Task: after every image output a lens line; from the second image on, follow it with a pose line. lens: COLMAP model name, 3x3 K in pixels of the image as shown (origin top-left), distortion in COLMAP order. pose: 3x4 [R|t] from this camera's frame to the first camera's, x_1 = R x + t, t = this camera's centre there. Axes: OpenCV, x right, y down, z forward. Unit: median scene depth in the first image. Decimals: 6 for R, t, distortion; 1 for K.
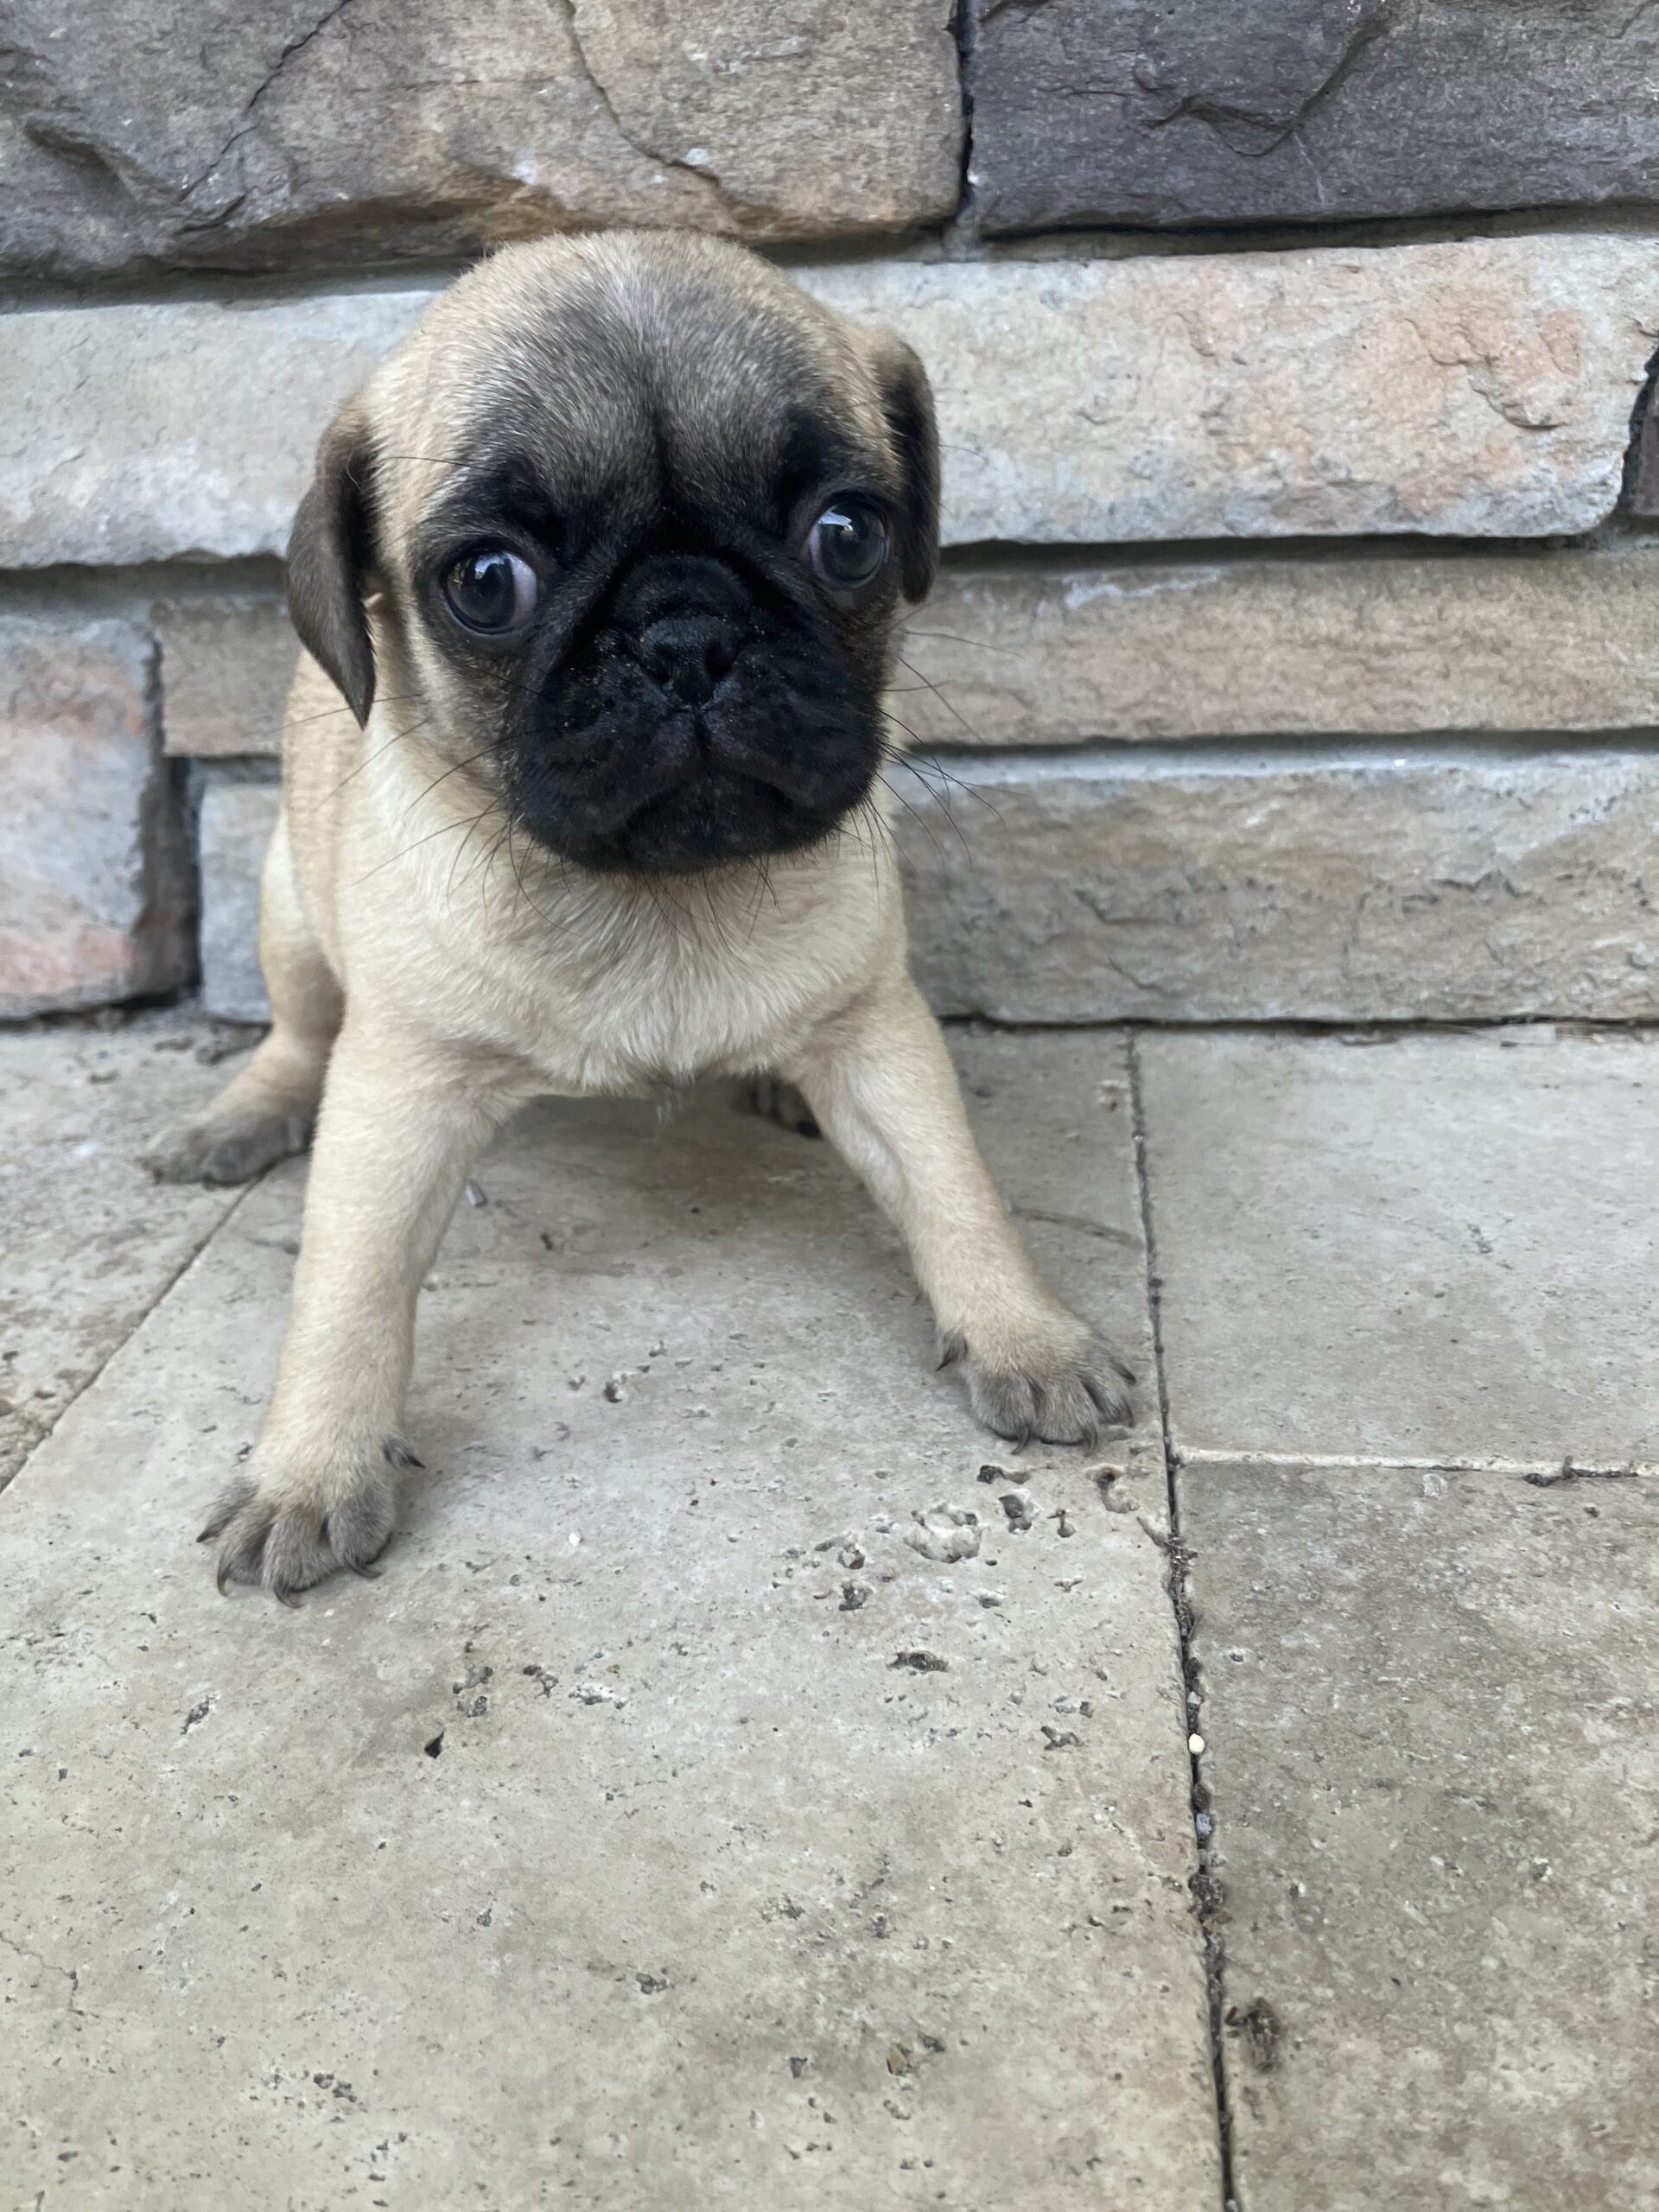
lens RADIAL K [[1740.9, 0, 829.5], [0, 1740.9, 1106.0], [0, 0, 1]] dist [-0.010134, 0.019614]
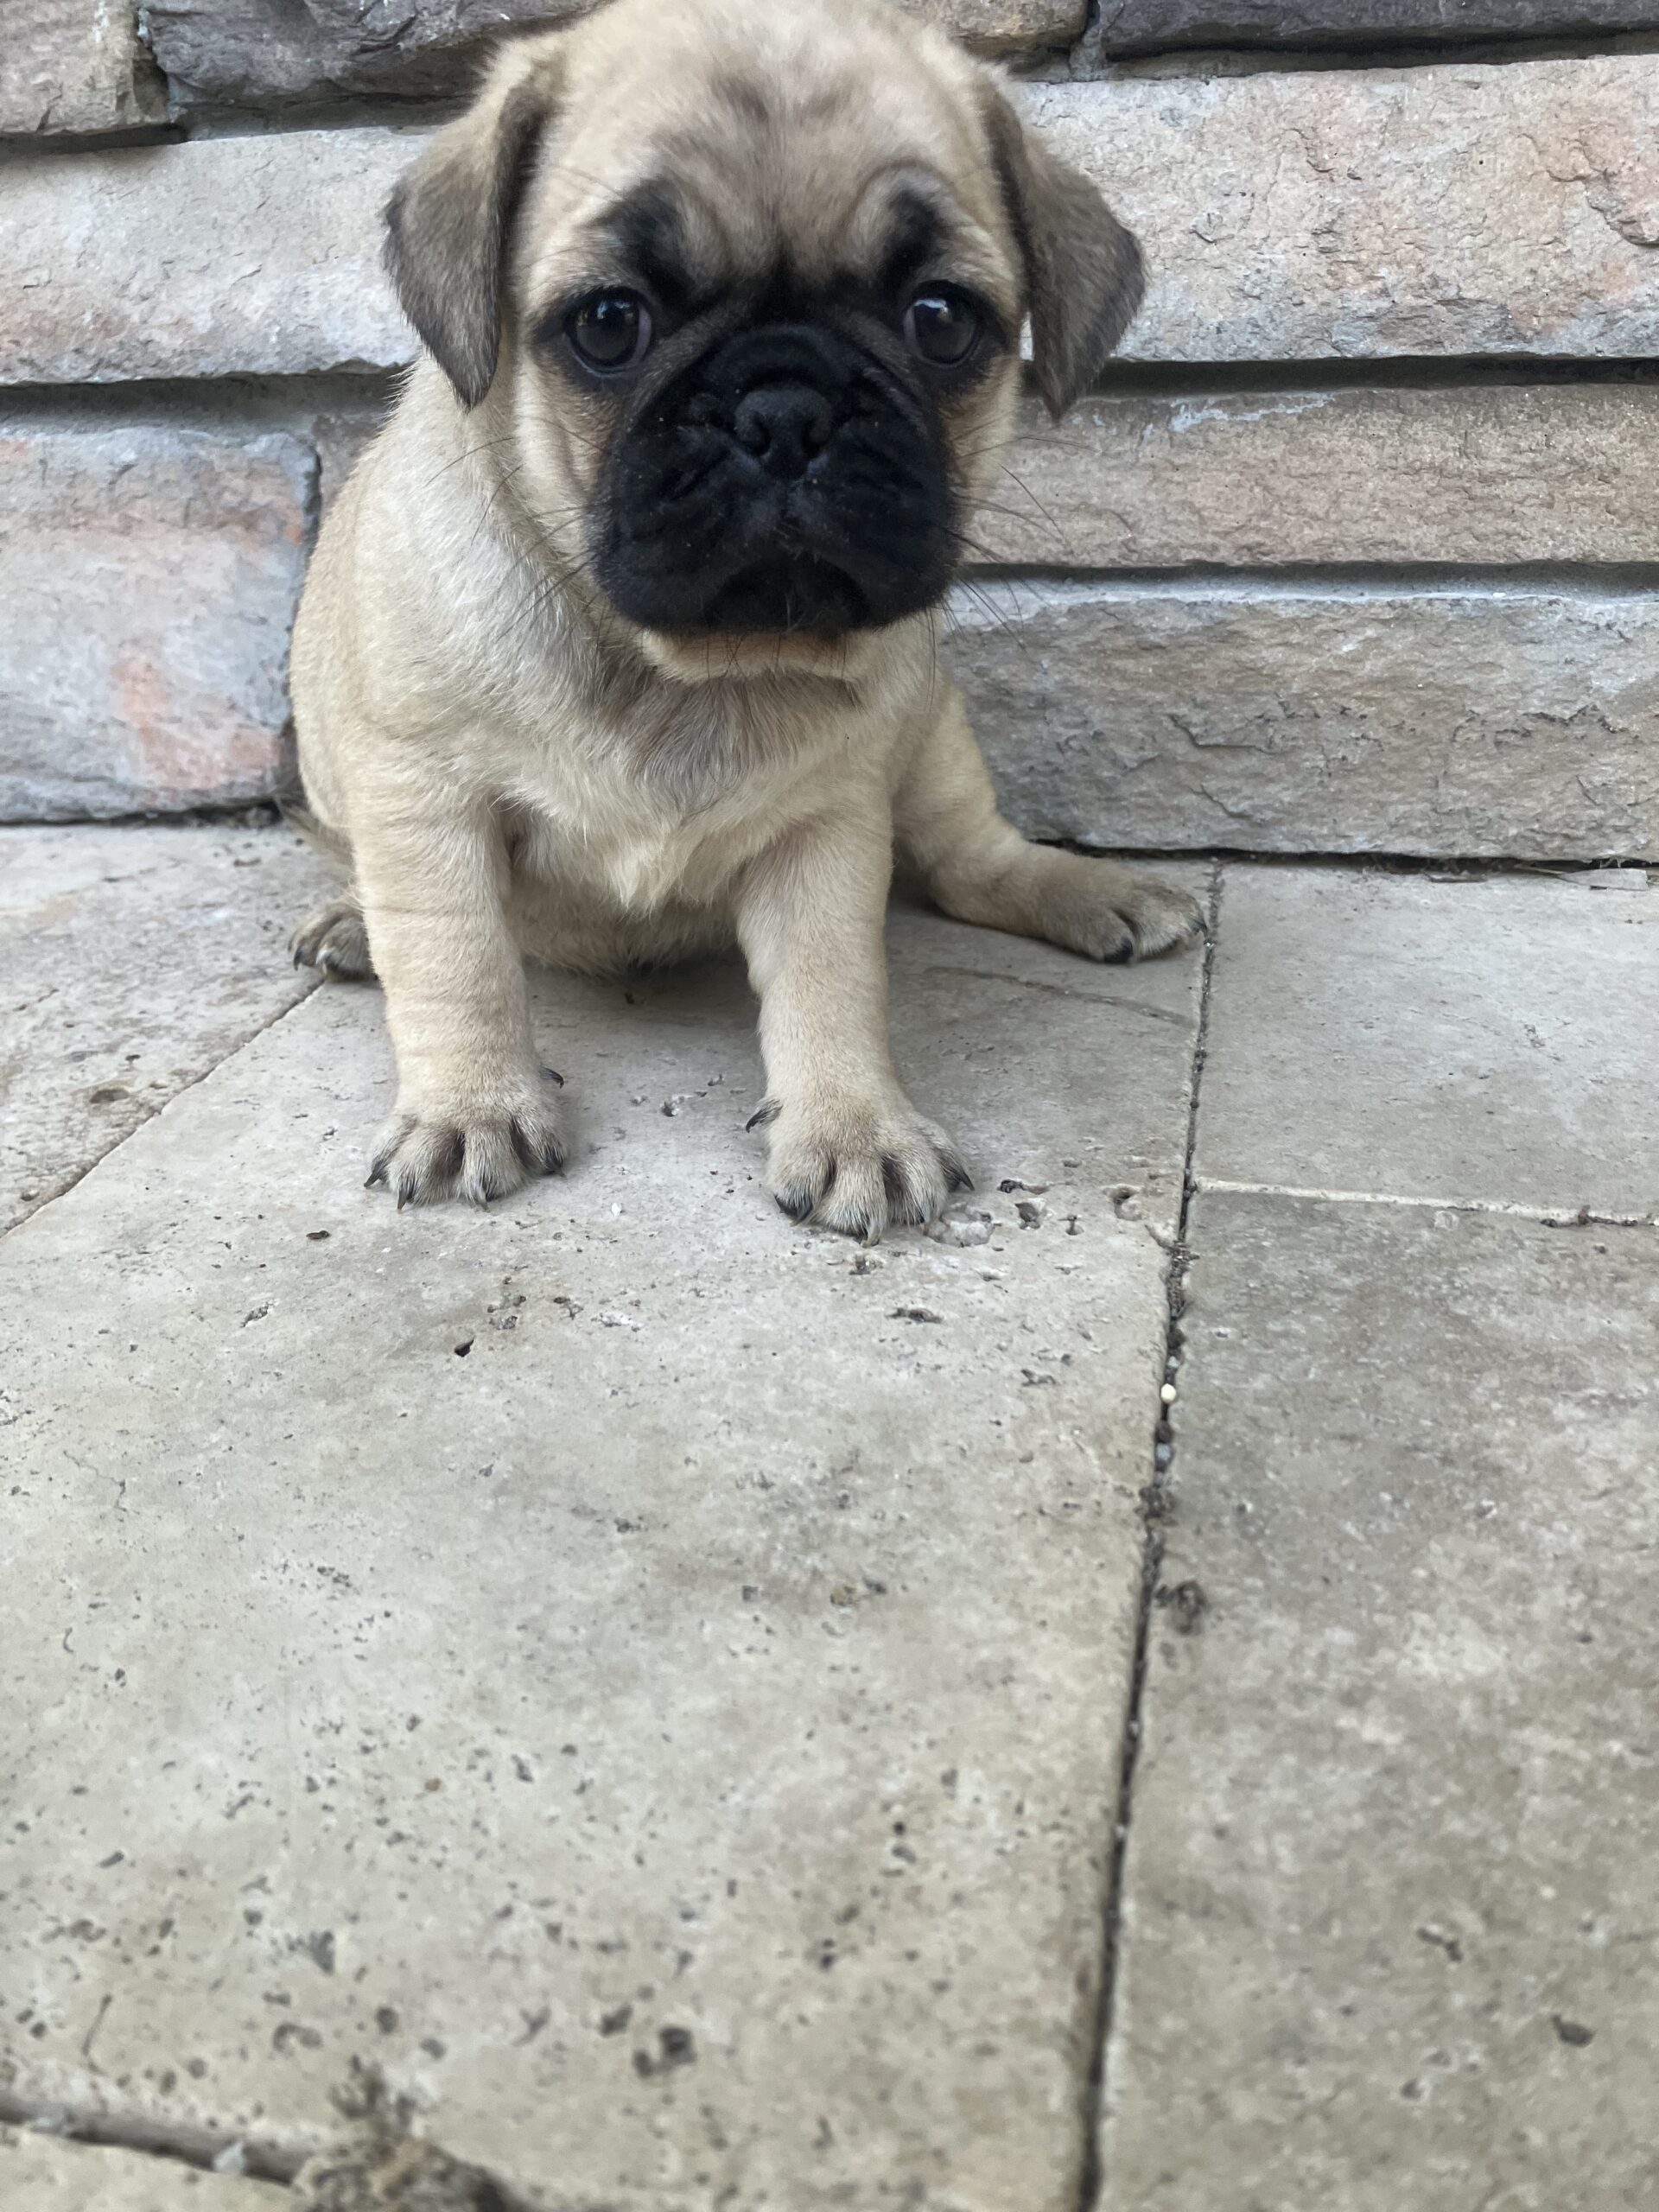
lens RADIAL K [[1737.2, 0, 829.5], [0, 1737.2, 1106.0], [0, 0, 1]] dist [0.004530, 0.005470]
pose [[0.993435, 0.062231, -0.095996, 0.064707], [-0.062601, 0.998038, -0.000838, 0.137592], [0.095755, 0.006842, 0.995381, -0.040699]]
